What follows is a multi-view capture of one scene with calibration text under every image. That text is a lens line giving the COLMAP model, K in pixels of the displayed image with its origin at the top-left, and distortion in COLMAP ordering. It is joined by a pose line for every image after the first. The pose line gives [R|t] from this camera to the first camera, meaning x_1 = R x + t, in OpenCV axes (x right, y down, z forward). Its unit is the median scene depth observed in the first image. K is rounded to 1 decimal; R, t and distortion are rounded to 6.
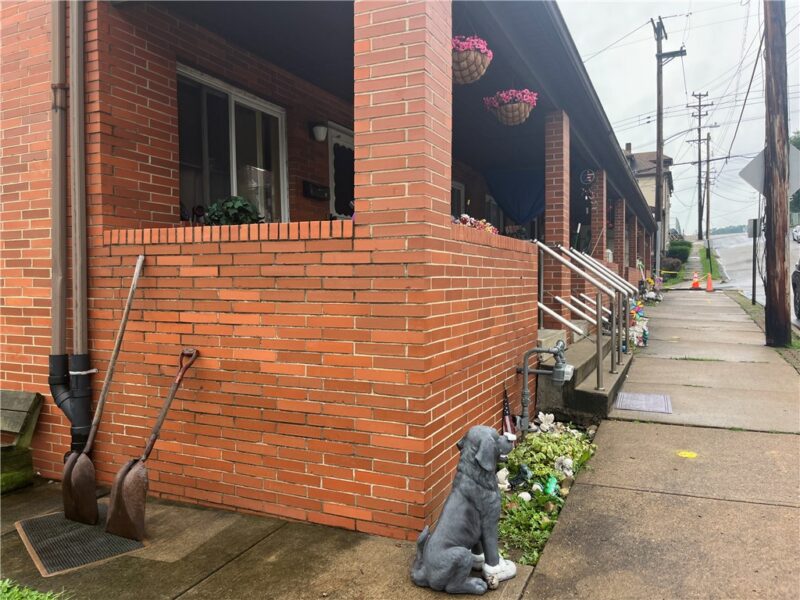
lens RADIAL K [[610.1, 0, 400.3], [0, 610.1, 295.4], [0, 0, 1]] dist [0.055185, -0.083190]
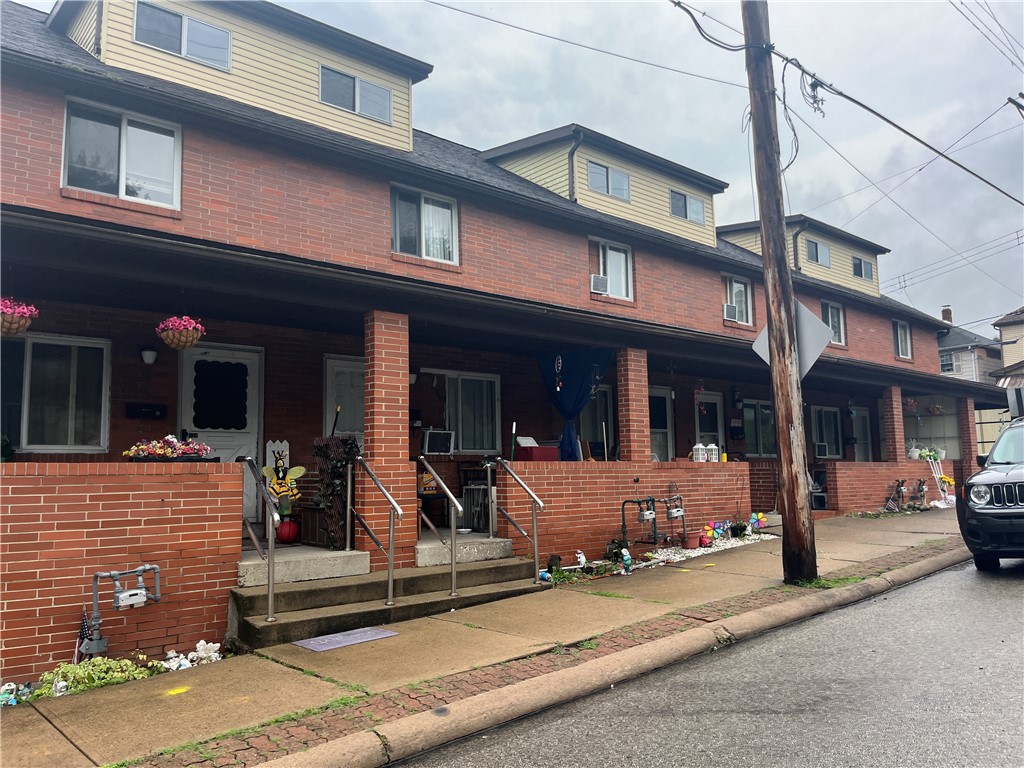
lens RADIAL K [[780.9, 0, 529.5], [0, 780.9, 390.0], [0, 0, 1]] dist [0.055185, -0.083190]
pose [[0.918127, -0.052178, -0.392836, 1.492290], [0.002052, 0.991907, -0.126953, -0.050443], [0.396281, 0.115753, 0.910803, 0.043689]]
